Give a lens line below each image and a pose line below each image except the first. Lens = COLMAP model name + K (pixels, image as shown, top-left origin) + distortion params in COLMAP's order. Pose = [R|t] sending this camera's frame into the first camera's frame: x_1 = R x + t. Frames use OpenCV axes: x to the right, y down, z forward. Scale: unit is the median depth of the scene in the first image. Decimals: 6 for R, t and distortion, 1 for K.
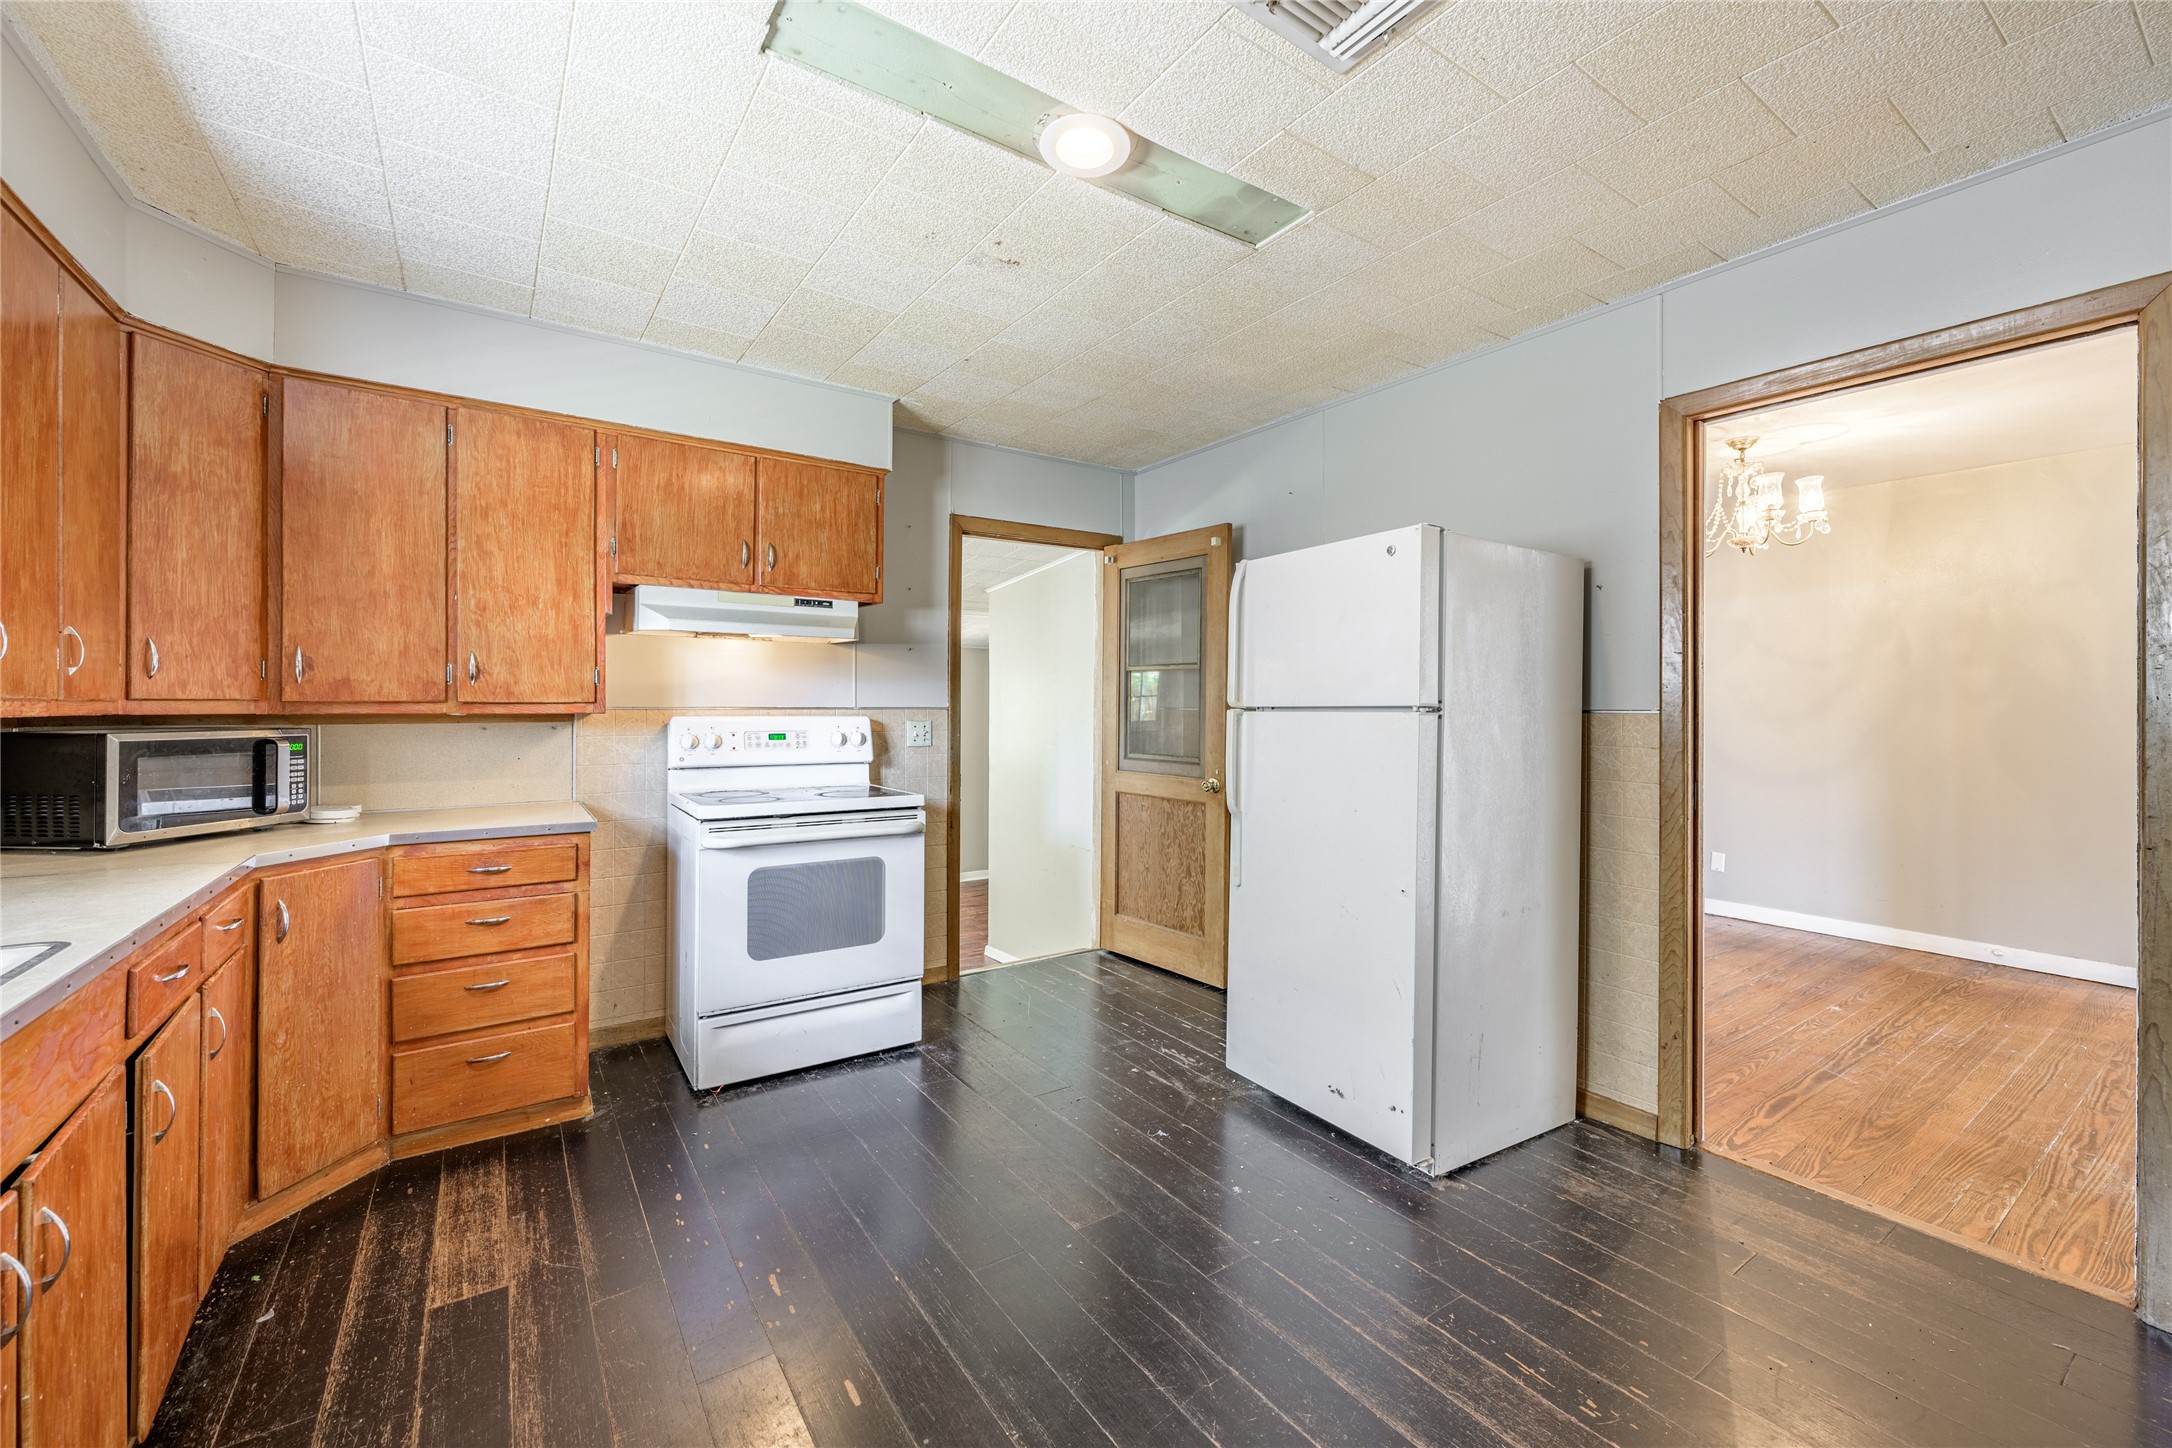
lens RADIAL K [[870.7, 0, 1086.3], [0, 870.7, 712.7], [0, 0, 1]] dist [0.000933, 0.000278]
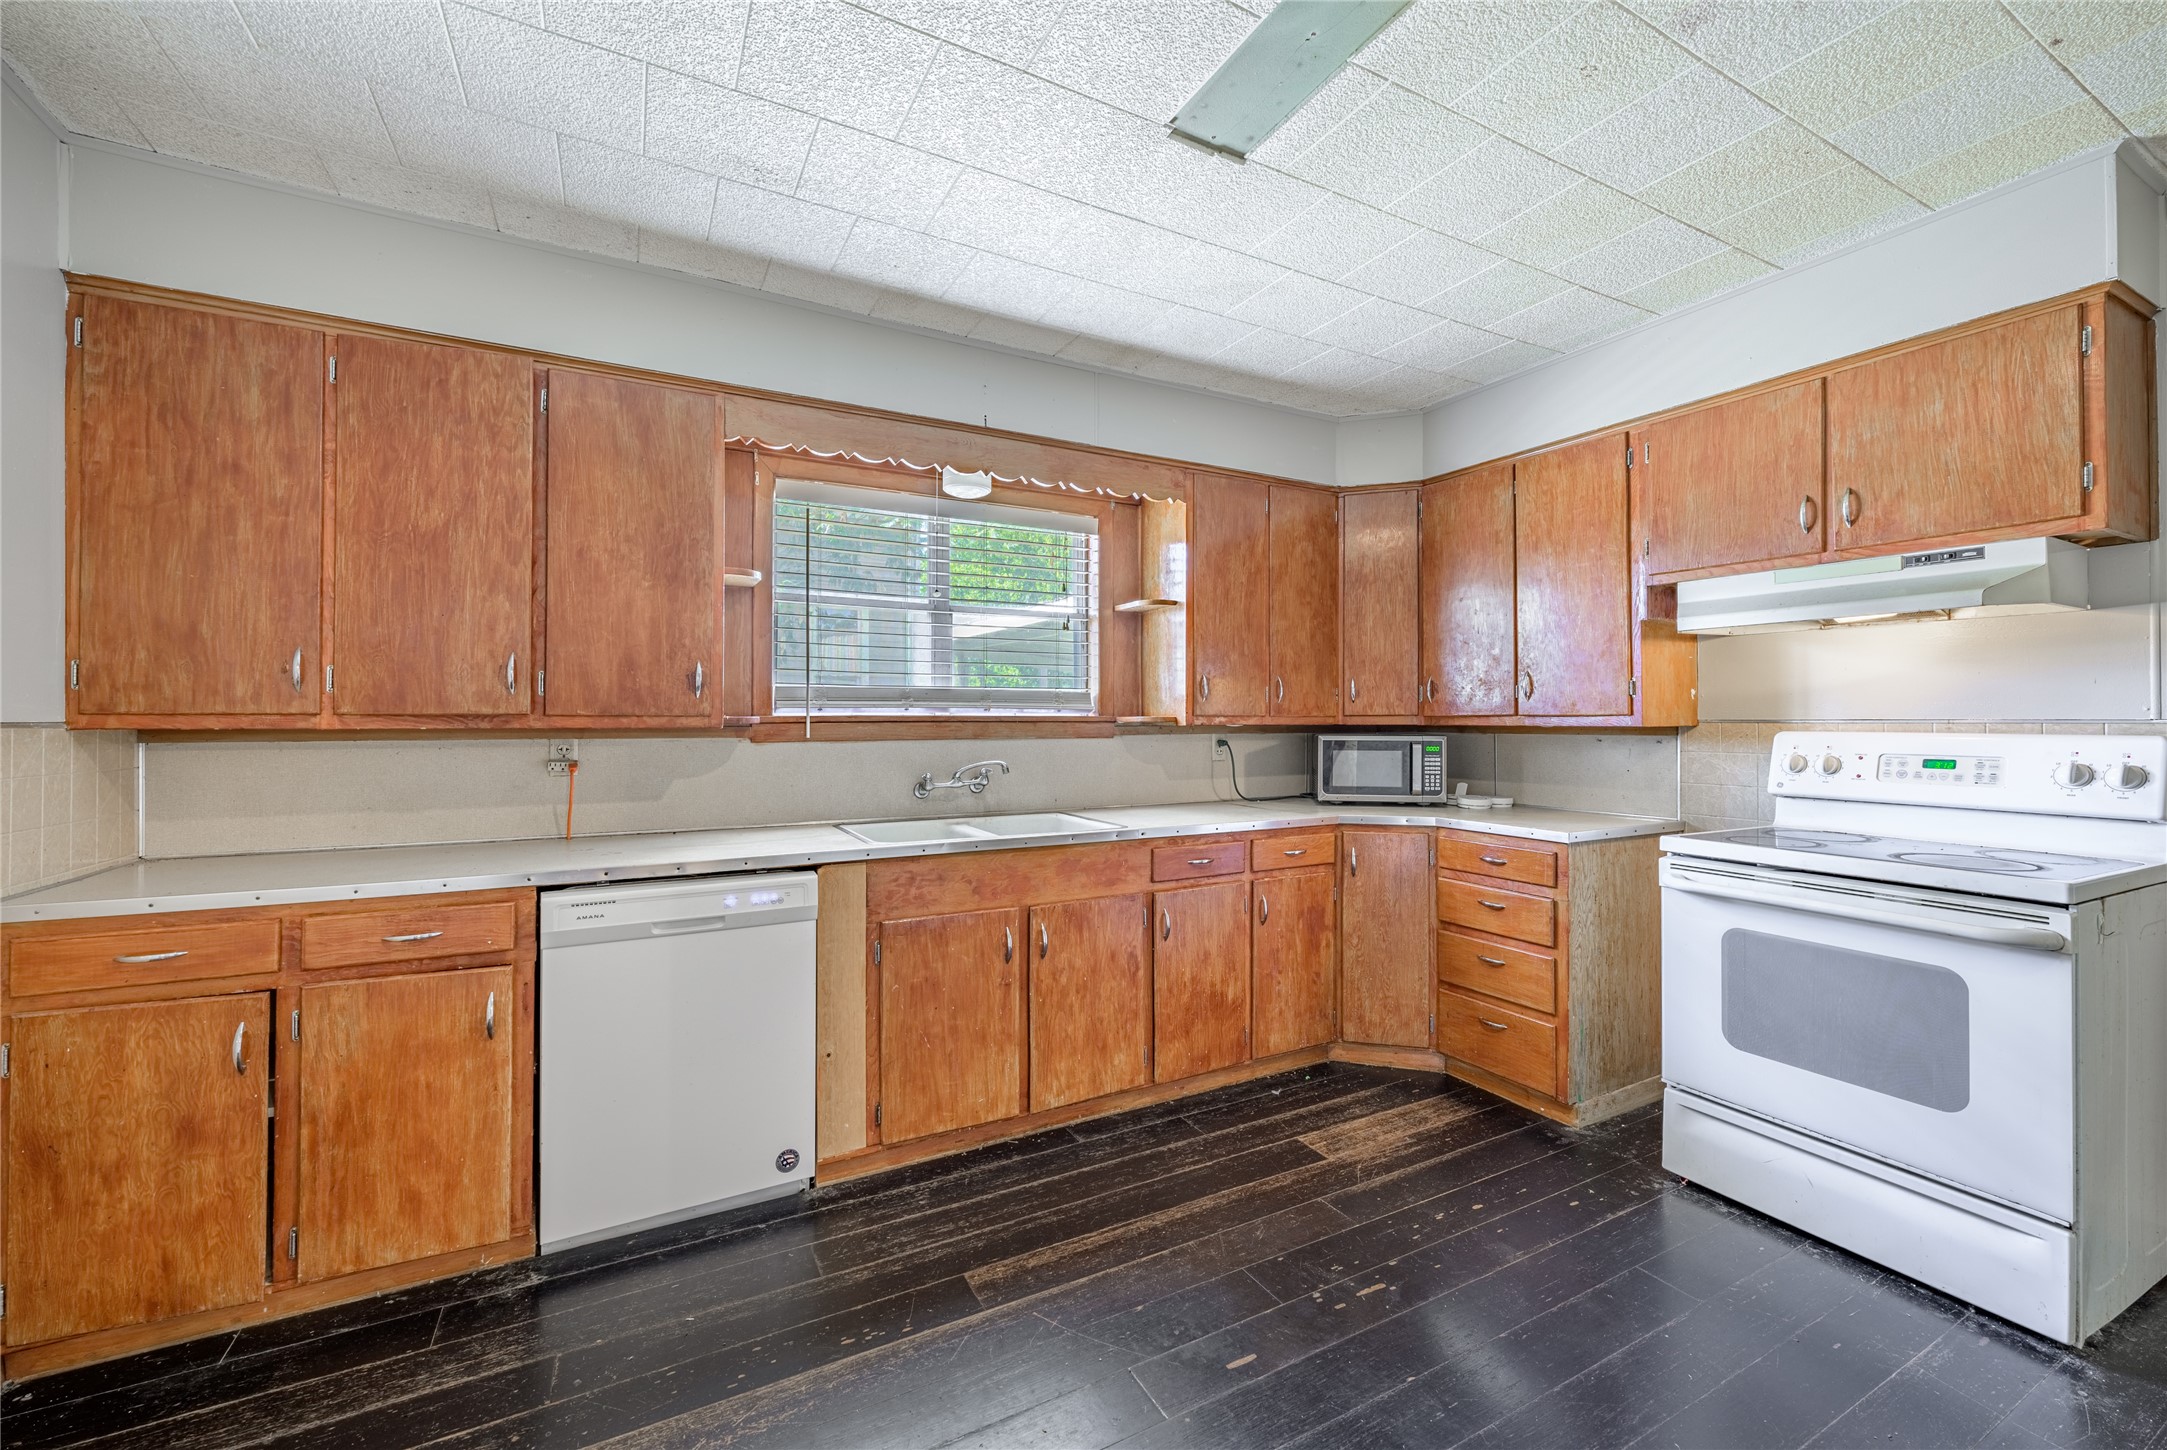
lens RADIAL K [[868.7, 0, 1083.8], [0, 868.7, 713.7], [0, 0, 1]] dist [0.000933, 0.000278]
pose [[-0.109206, -0.008471, -0.993983, 0.494336], [-0.005955, 0.999951, -0.007868, -0.002138], [0.994001, 0.005060, -0.109251, 0.555112]]
